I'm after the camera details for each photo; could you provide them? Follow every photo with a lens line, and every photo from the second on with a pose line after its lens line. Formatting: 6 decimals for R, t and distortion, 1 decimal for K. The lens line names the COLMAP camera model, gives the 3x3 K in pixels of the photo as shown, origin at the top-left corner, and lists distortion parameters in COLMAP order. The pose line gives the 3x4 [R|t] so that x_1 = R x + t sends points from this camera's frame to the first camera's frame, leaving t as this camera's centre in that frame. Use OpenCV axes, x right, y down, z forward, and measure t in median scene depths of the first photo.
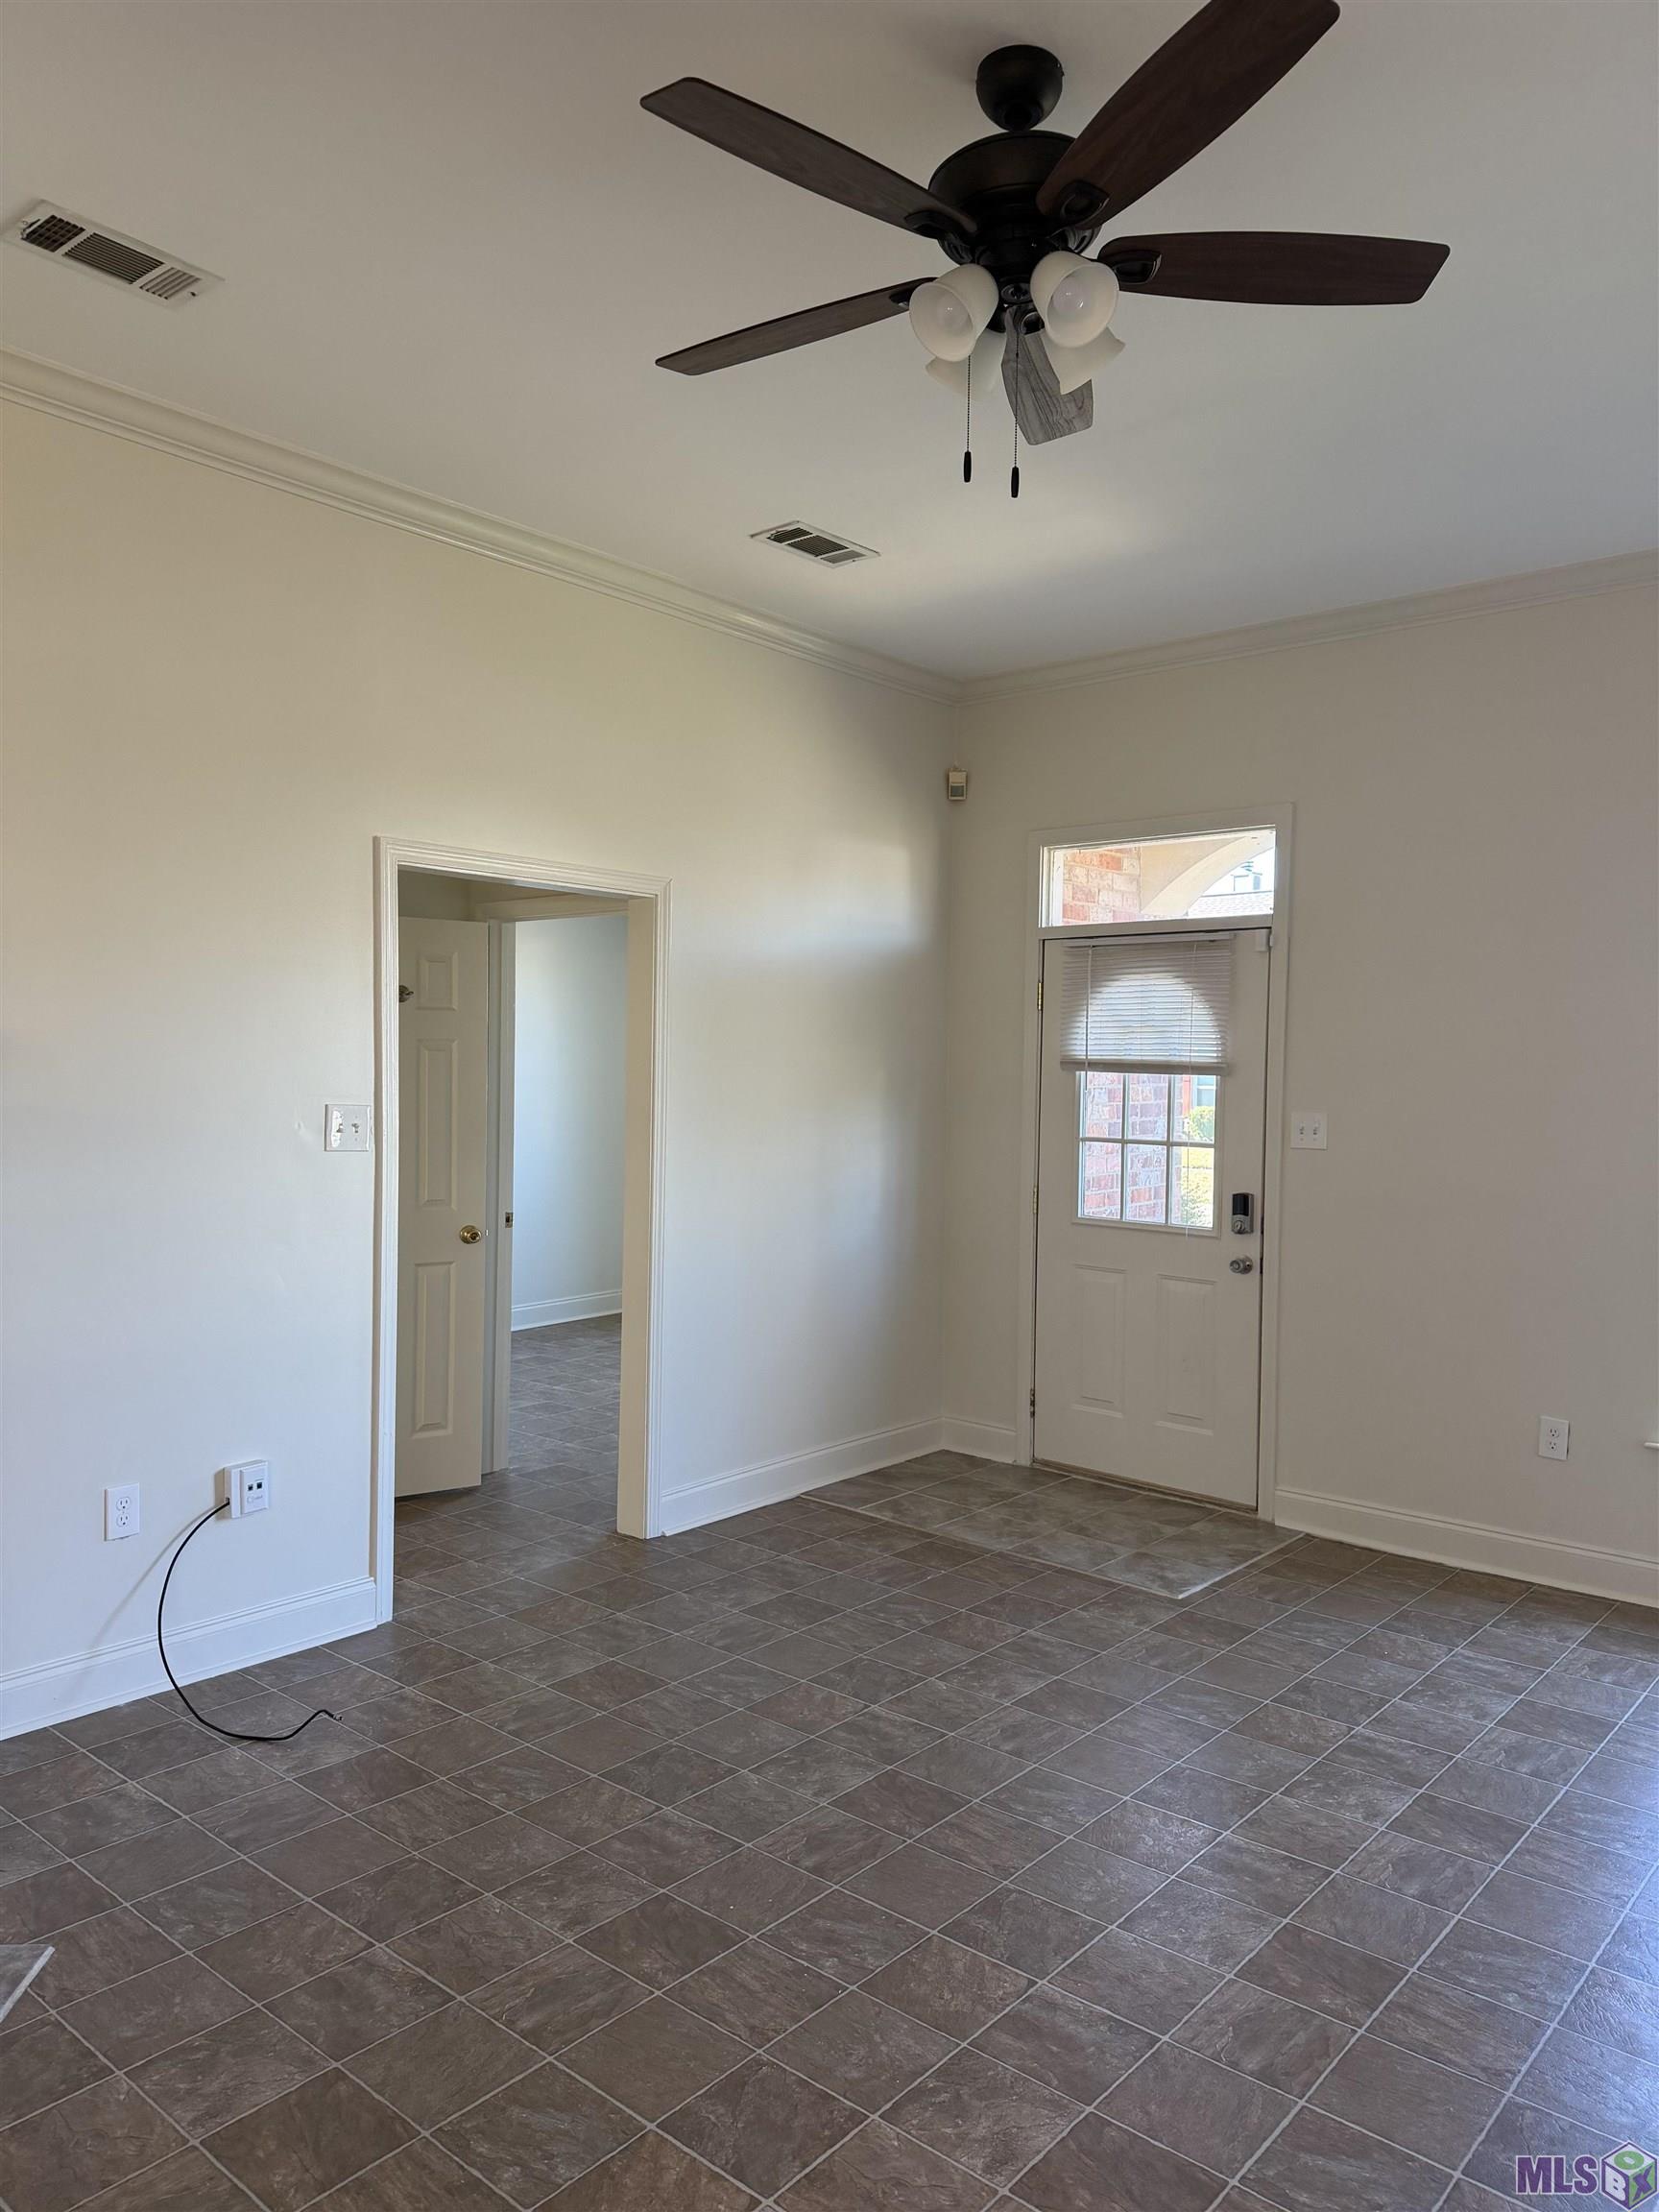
lens RADIAL K [[1553.3, 0, 836.1], [0, 1553.3, 1088.2], [0, 0, 1]] dist [0.019589, -0.020385]
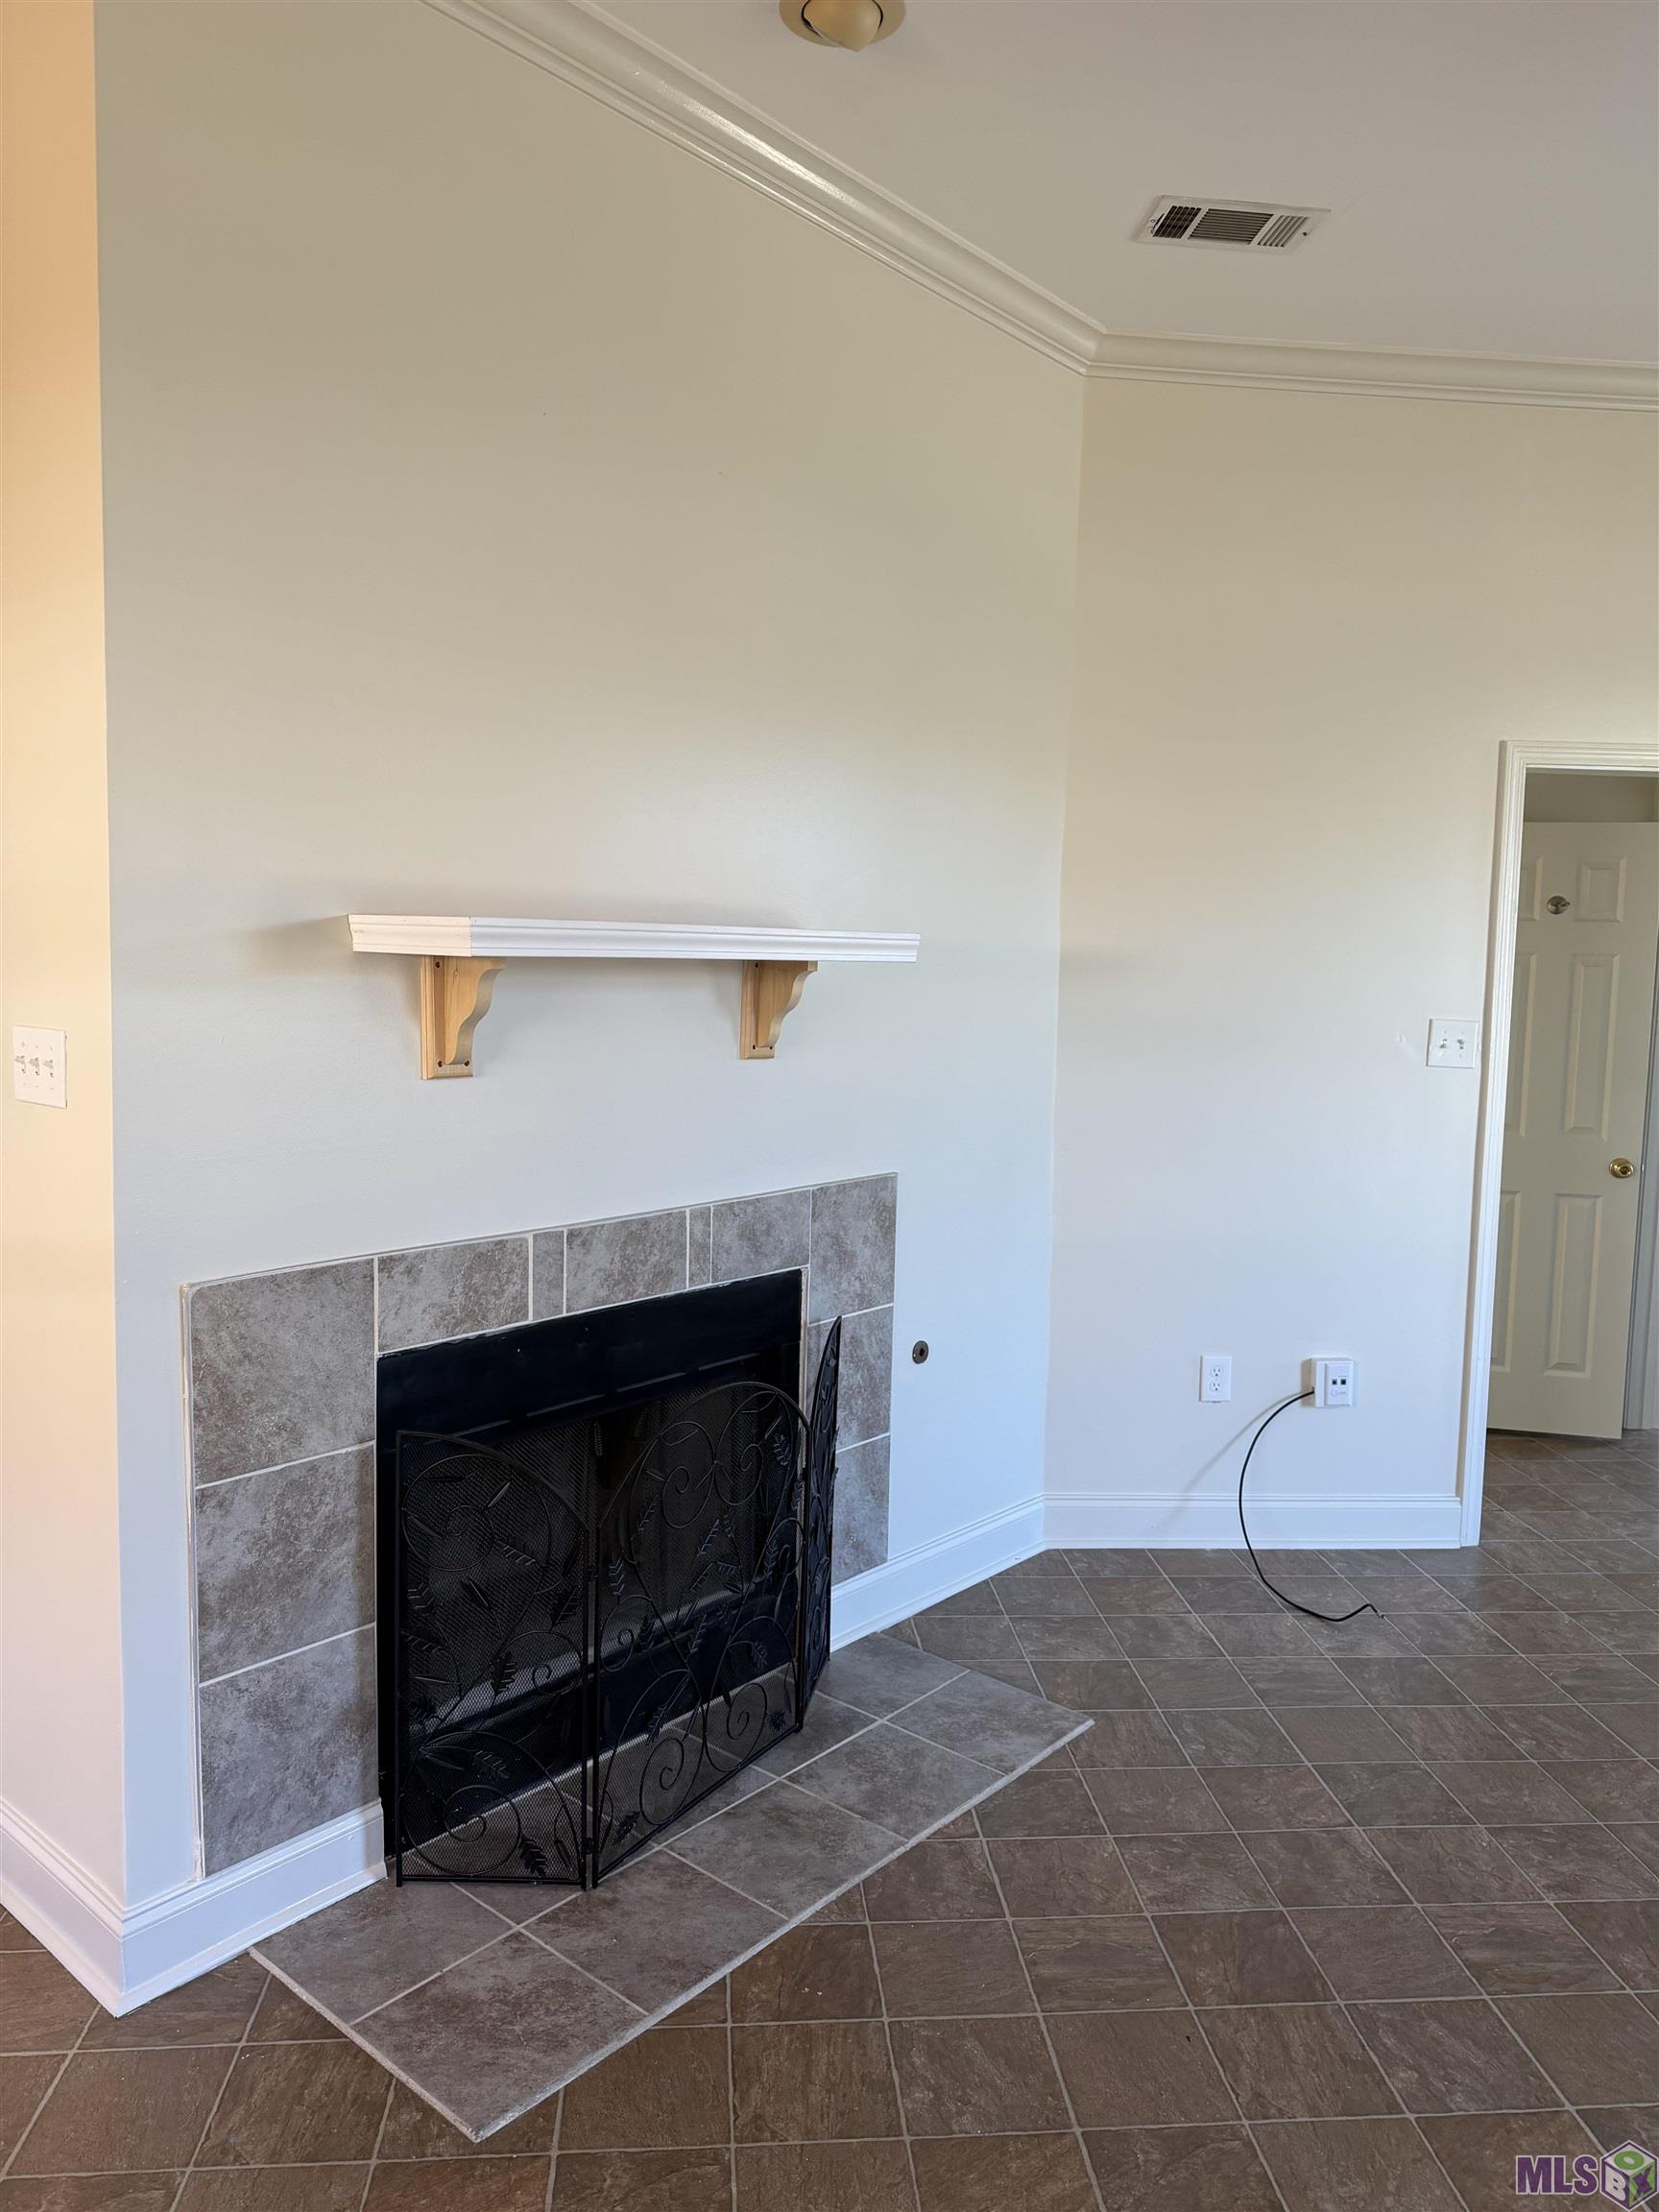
lens RADIAL K [[1553.3, 0, 819.7], [0, 1553.3, 1073.1], [0, 0, 1]] dist [0.019589, -0.020385]
pose [[0.710975, 0.050148, -0.701427, 0.123016], [-0.022910, 0.998576, 0.048172, 0.008505], [0.702844, -0.018179, 0.711112, 0.021944]]
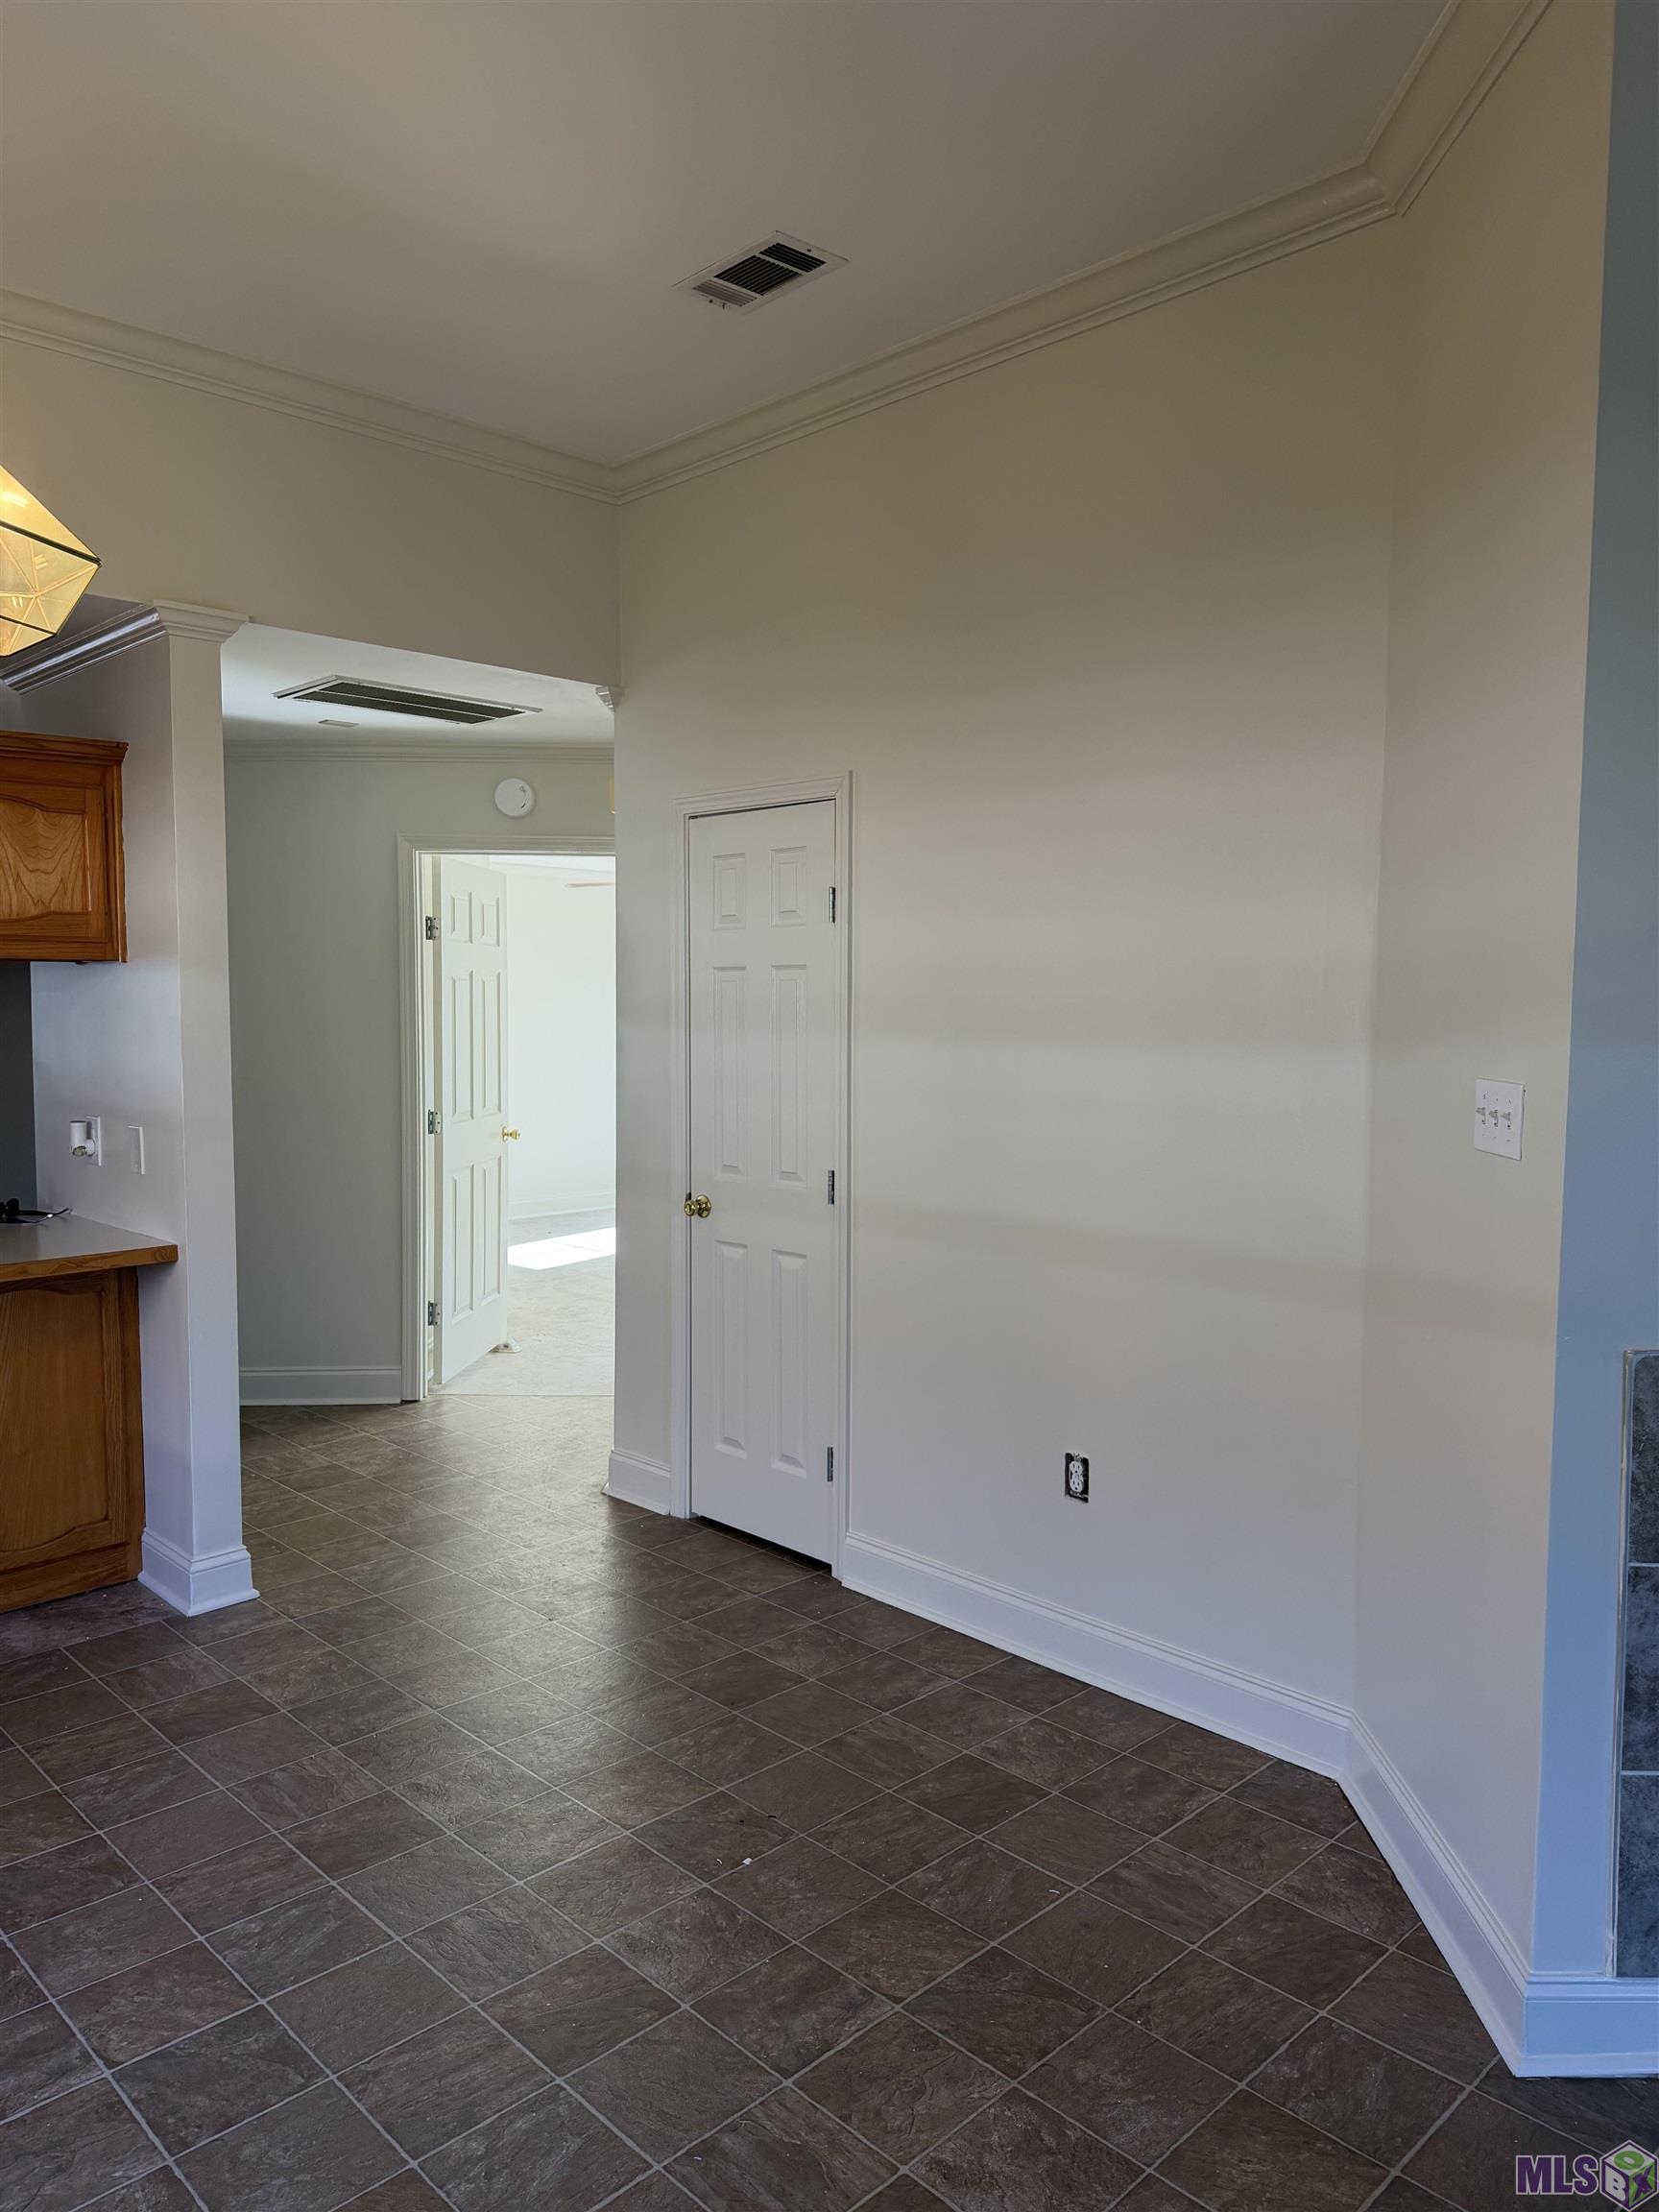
lens RADIAL K [[1553.3, 0, 828.6], [0, 1553.3, 1044.7], [0, 0, 1]] dist [0.019589, -0.020385]
pose [[-0.106687, 0.010970, -0.994232, 0.947814], [-0.016031, 0.999790, 0.012751, 0.009409], [0.994163, 0.017298, -0.106489, 1.007069]]
